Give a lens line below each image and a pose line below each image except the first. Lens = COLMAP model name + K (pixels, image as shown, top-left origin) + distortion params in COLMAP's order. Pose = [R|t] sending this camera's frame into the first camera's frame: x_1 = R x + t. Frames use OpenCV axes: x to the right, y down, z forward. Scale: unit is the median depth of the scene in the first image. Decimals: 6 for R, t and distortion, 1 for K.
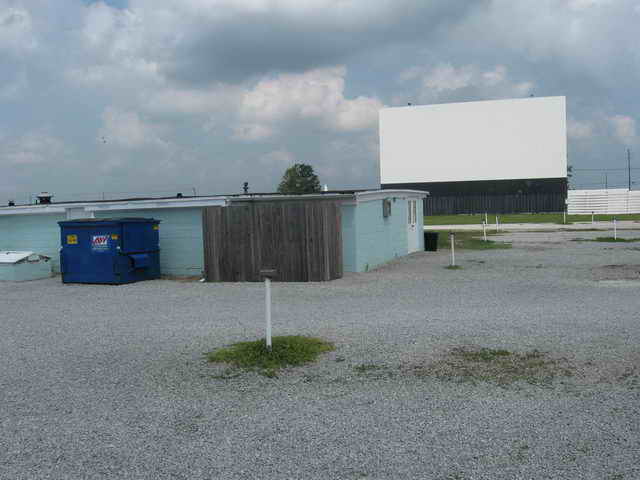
lens RADIAL K [[648.0, 0, 320.7], [0, 648.0, 239.7], [0, 0, 1]] dist [-0.134920, 0.000000]
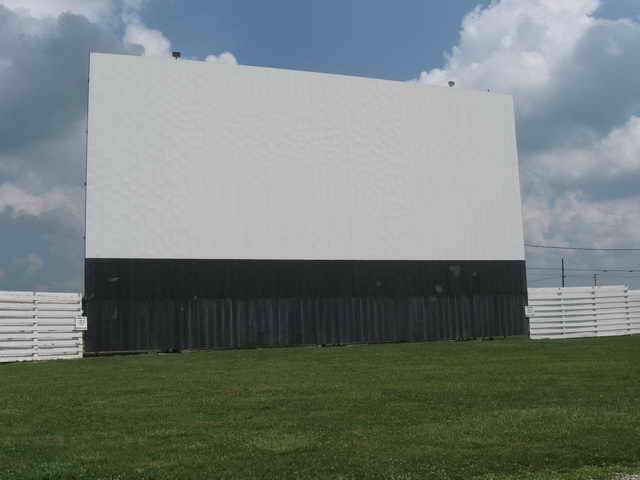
lens RADIAL K [[648.0, 0, 319.4], [0, 648.0, 241.2], [0, 0, 1]] dist [-0.134920, 0.000000]
pose [[0.770833, 0.079415, 0.632068, -0.028209], [0.033569, 0.985757, -0.164792, -0.038699], [-0.636153, 0.148245, 0.757188, 0.728376]]
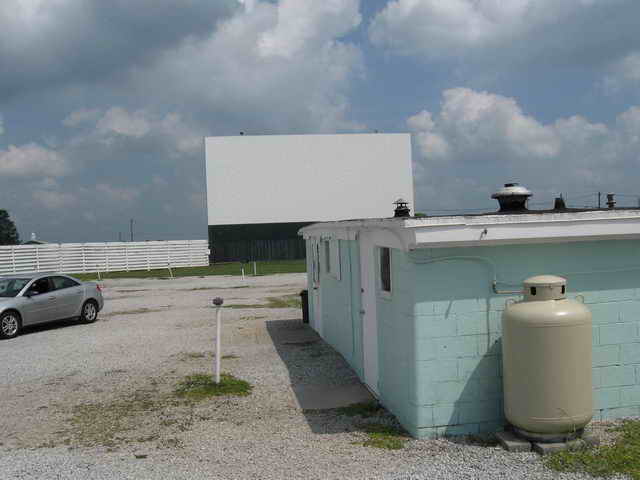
lens RADIAL K [[648.0, 0, 319.8], [0, 648.0, 240.0], [0, 0, 1]] dist [-0.134920, 0.000000]
pose [[0.866359, -0.003299, 0.499412, -0.220327], [0.041768, 0.996954, -0.065871, -0.006620], [-0.497673, 0.077927, 0.863857, 0.223674]]
